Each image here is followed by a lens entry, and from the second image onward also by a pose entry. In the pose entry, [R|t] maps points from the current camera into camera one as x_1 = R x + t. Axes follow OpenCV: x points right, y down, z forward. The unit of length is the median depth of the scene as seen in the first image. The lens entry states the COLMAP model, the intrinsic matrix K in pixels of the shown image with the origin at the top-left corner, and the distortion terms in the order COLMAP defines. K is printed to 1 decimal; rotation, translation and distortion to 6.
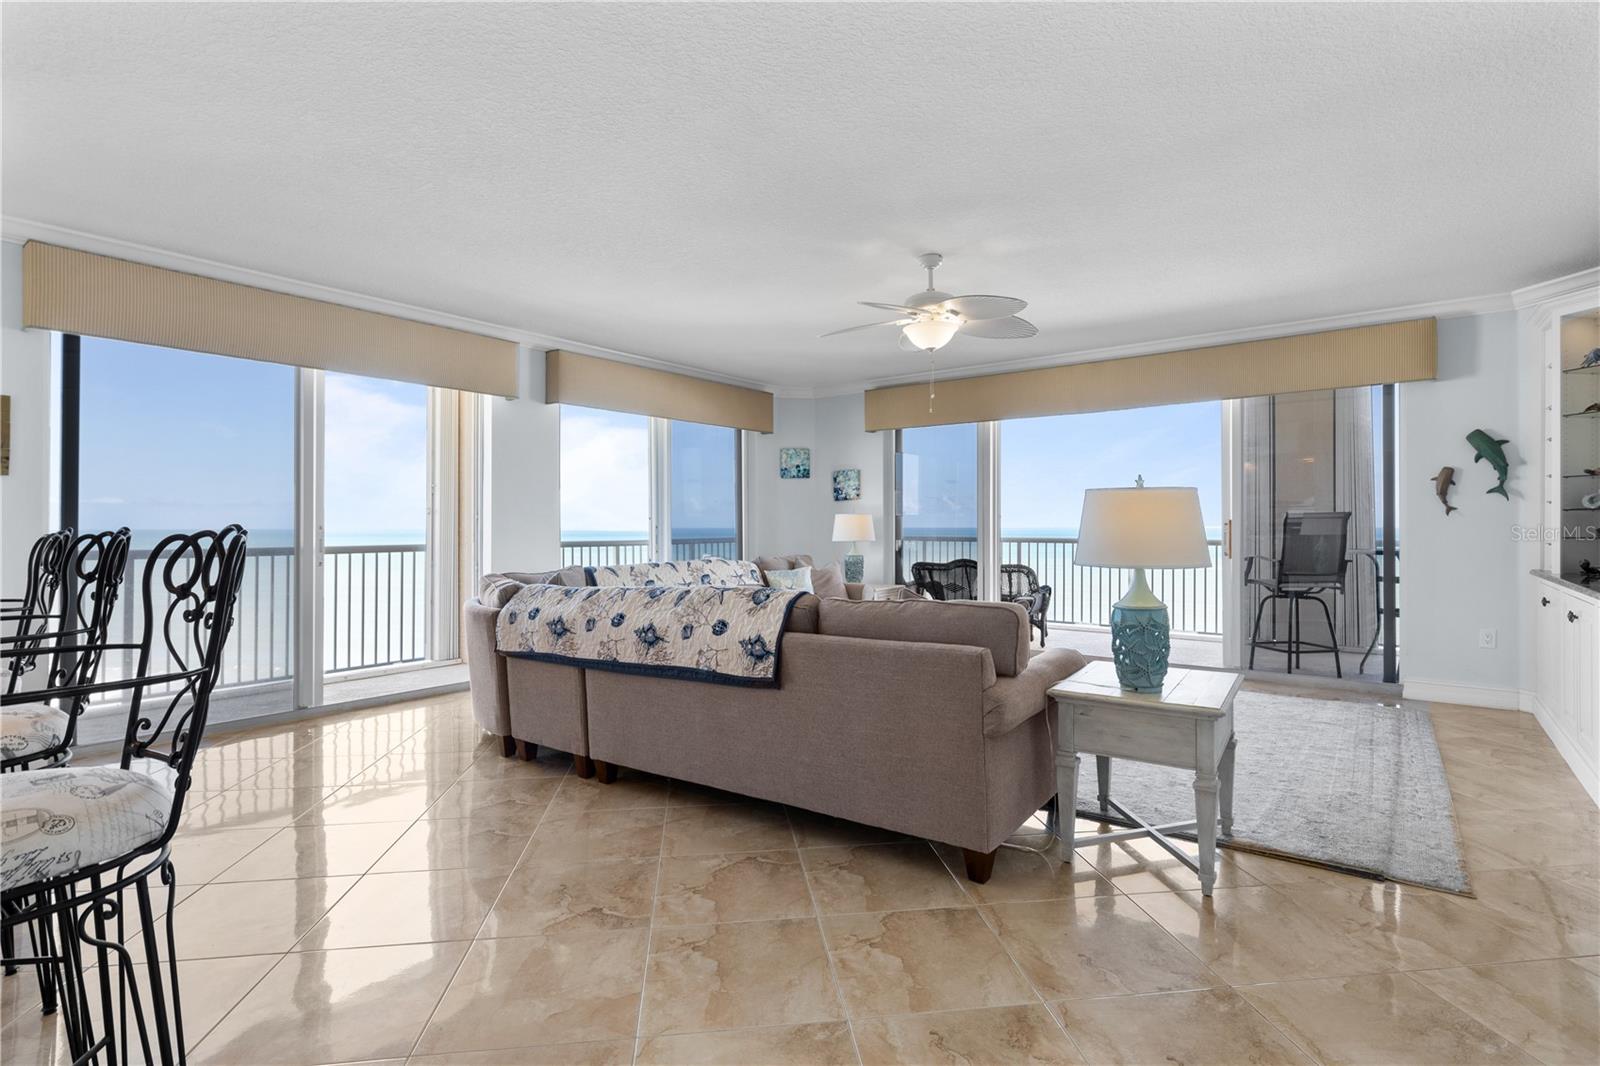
lens RADIAL K [[785.7, 0, 816.8], [0, 785.7, 523.1], [0, 0, 1]] dist [-0.004281, 0.000264]
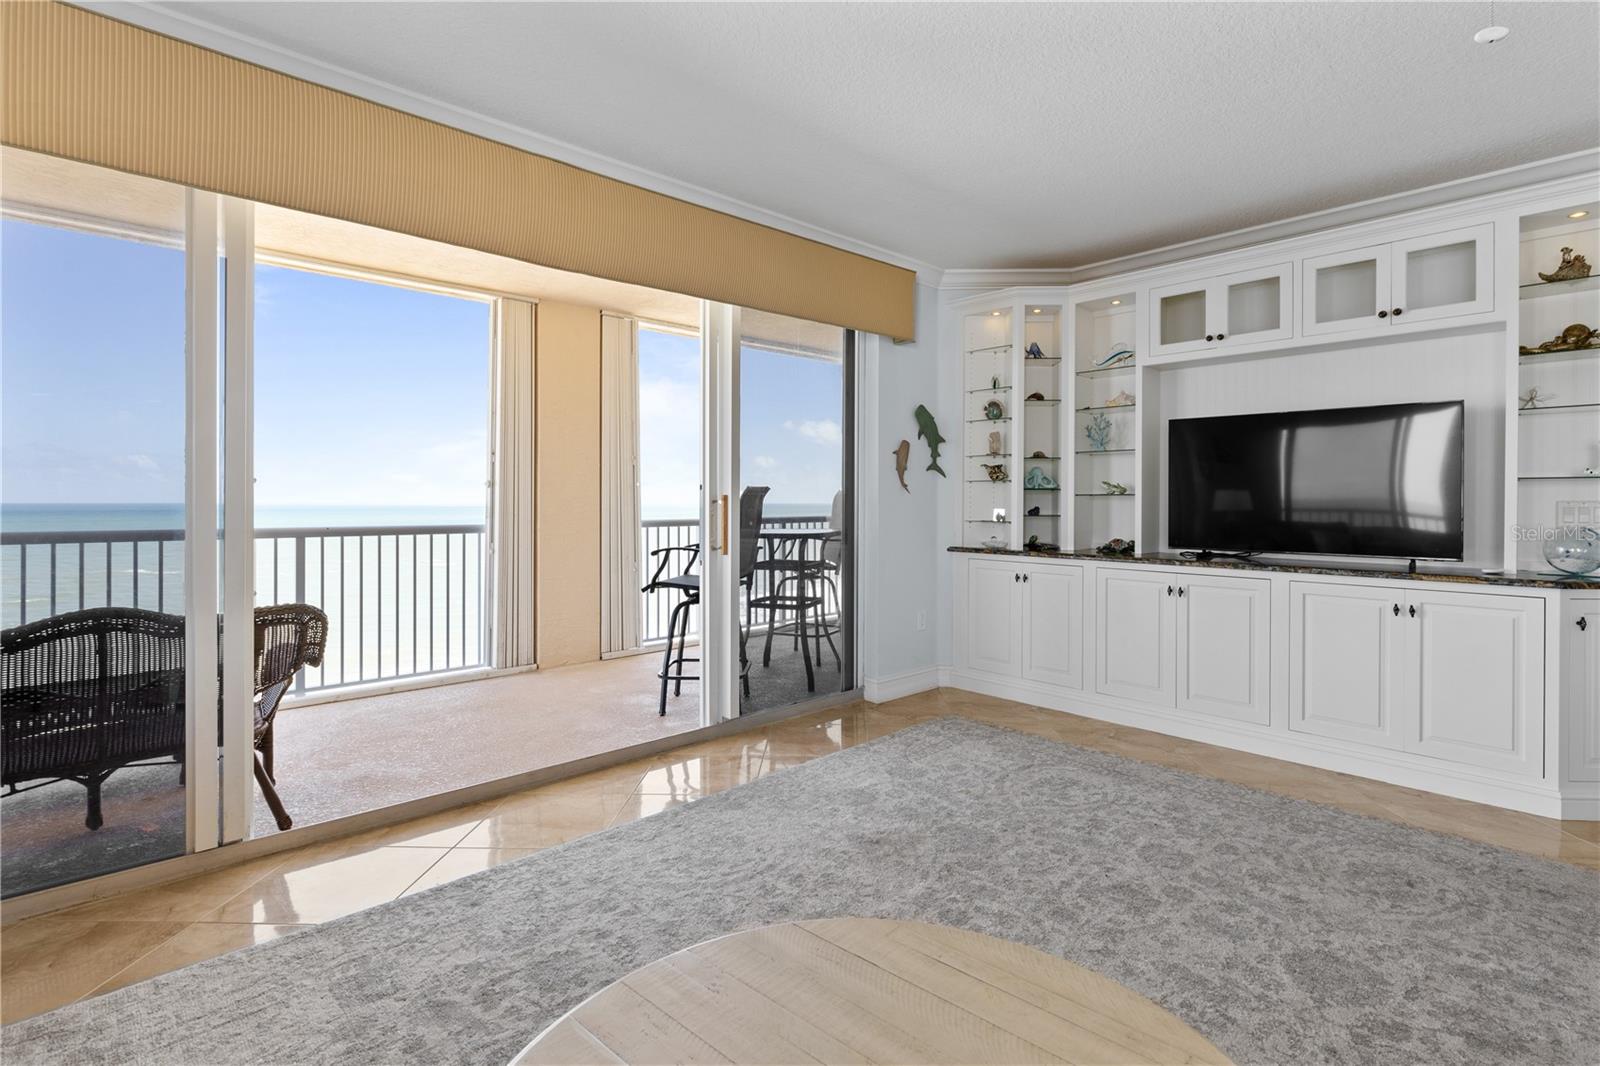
lens RADIAL K [[773.6, 0, 804.1], [0, 773.6, 494.3], [0, 0, 1]] dist [0.000875, 0.000402]
pose [[0.186999, 0.011681, 0.982291, -0.091710], [-0.003107, 0.999931, -0.011299, 0.002013], [-0.982355, -0.000939, 0.187022, 0.842823]]
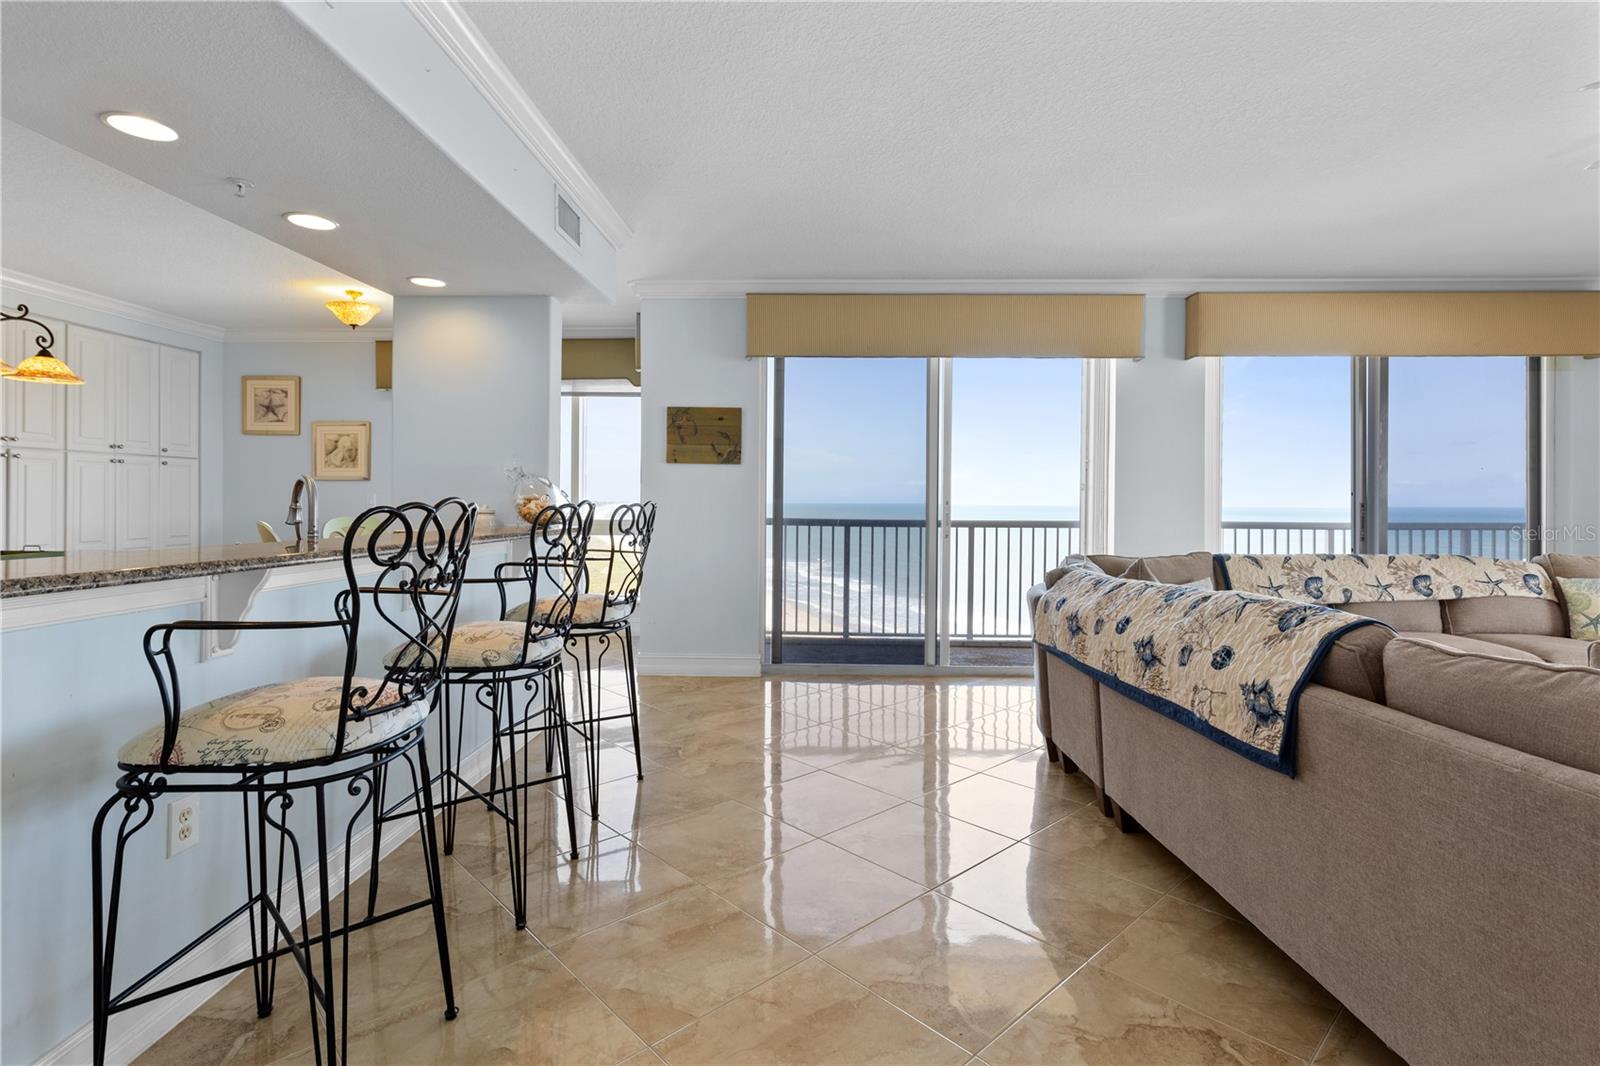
lens RADIAL K [[773.6, 0, 805.6], [0, 773.6, 504.8], [0, 0, 1]] dist [0.000875, 0.000402]
pose [[0.568371, 0.008644, -0.822727, 0.115949], [-0.002894, 0.999960, 0.008507, -0.000004], [0.822768, -0.002454, 0.568373, 0.188623]]
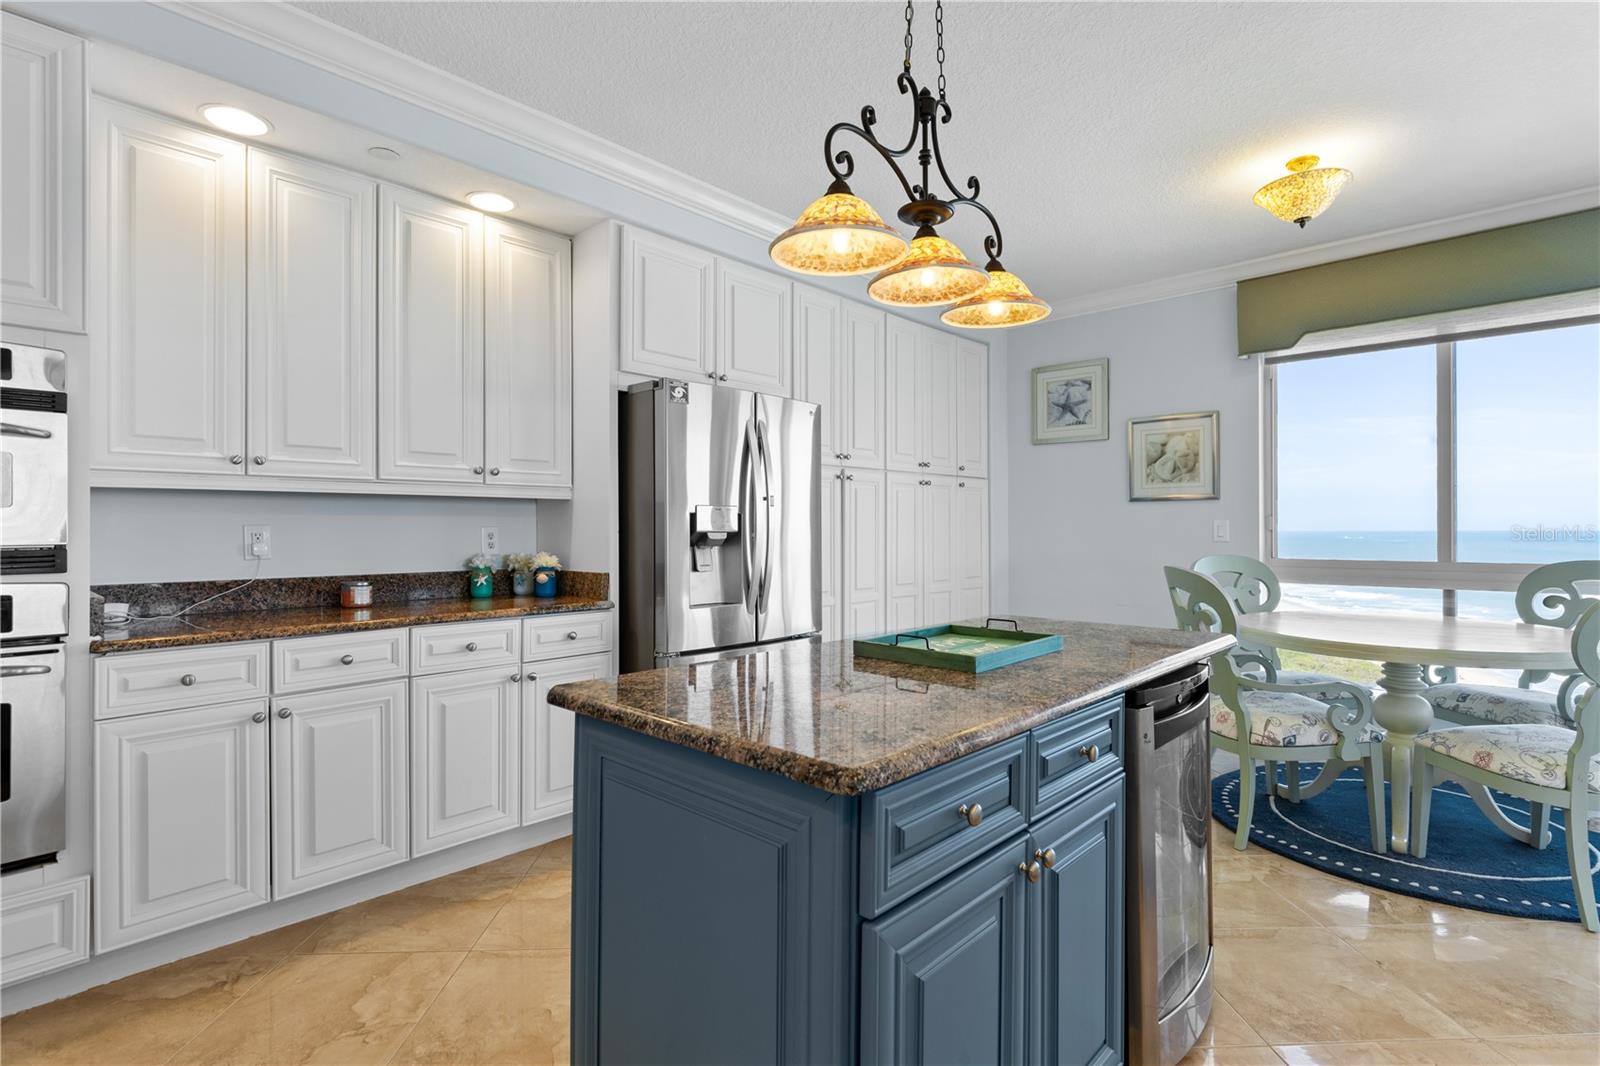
lens RADIAL K [[773.6, 0, 800.1], [0, 773.6, 518.3], [0, 0, 1]] dist [0.000875, 0.000402]
pose [[-0.111415, -0.012960, -0.993689, -0.401238], [0.007181, 0.999878, -0.013846, 0.001006], [0.993748, -0.008678, -0.111309, -0.010760]]
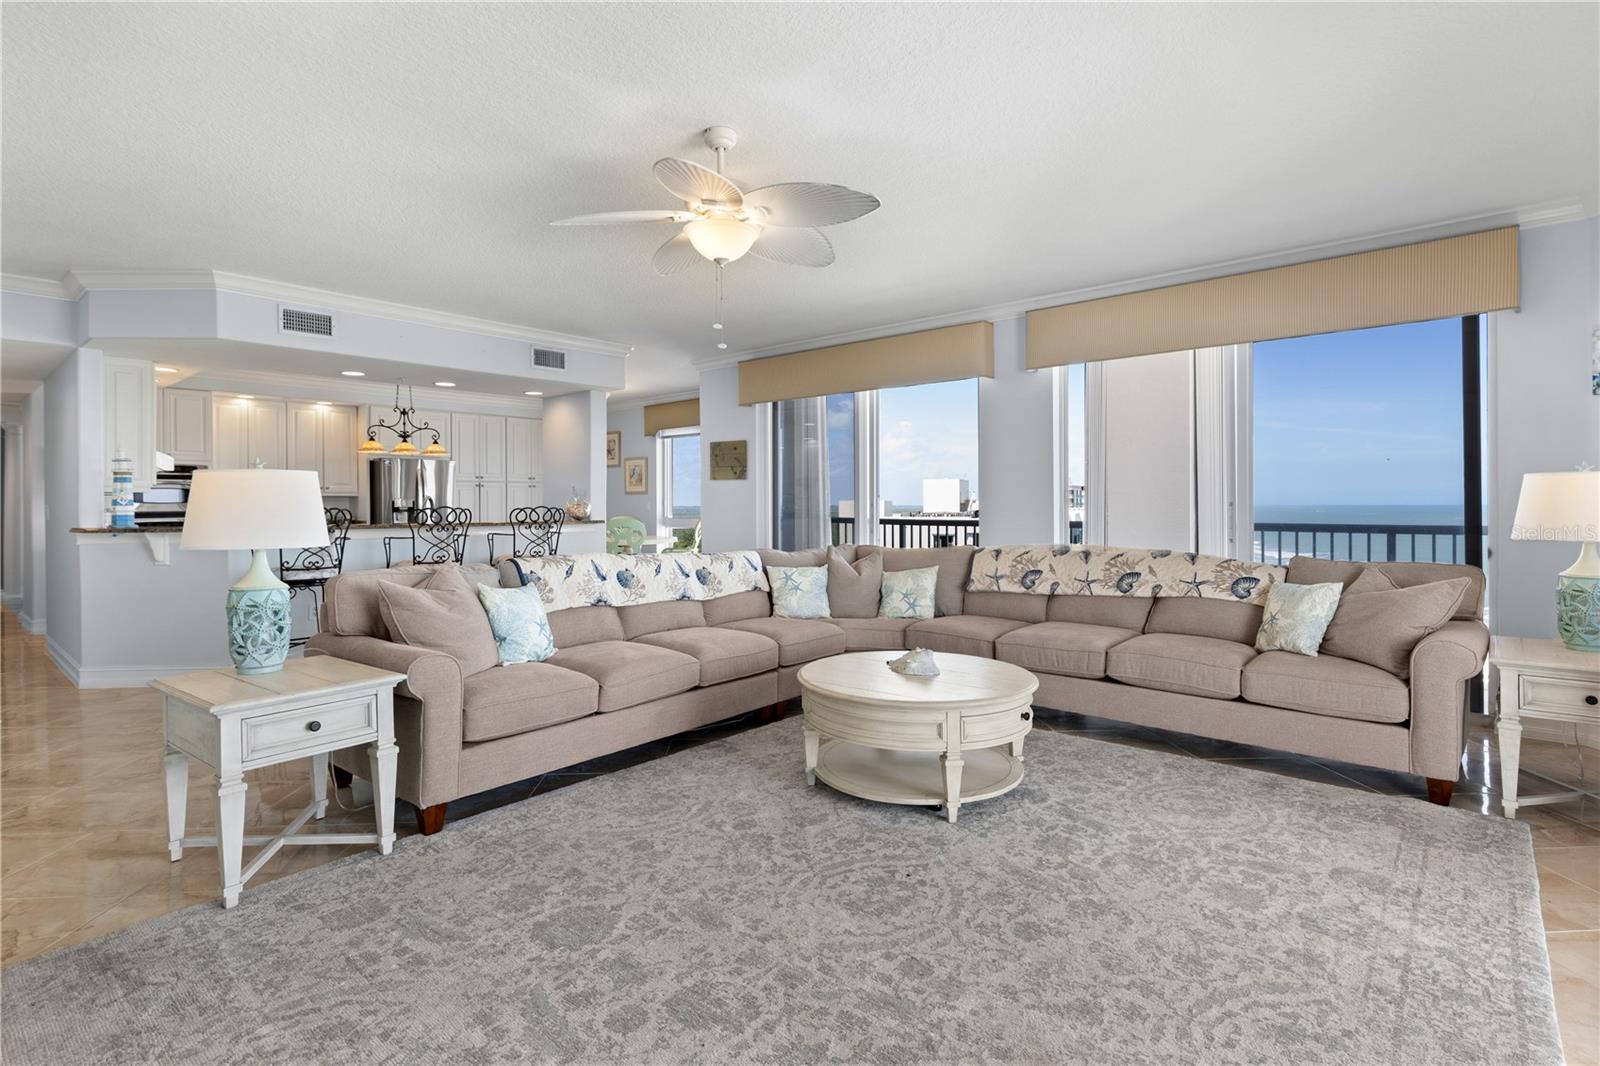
lens RADIAL K [[785.7, 0, 799.0], [0, 785.7, 502.4], [0, 0, 1]] dist [-0.004281, 0.000264]
pose [[-0.086834, -0.001185, -0.996222, 0.617415], [0.007968, 0.999966, -0.001884, 0.002367], [0.996191, -0.008102, -0.086822, 0.823185]]
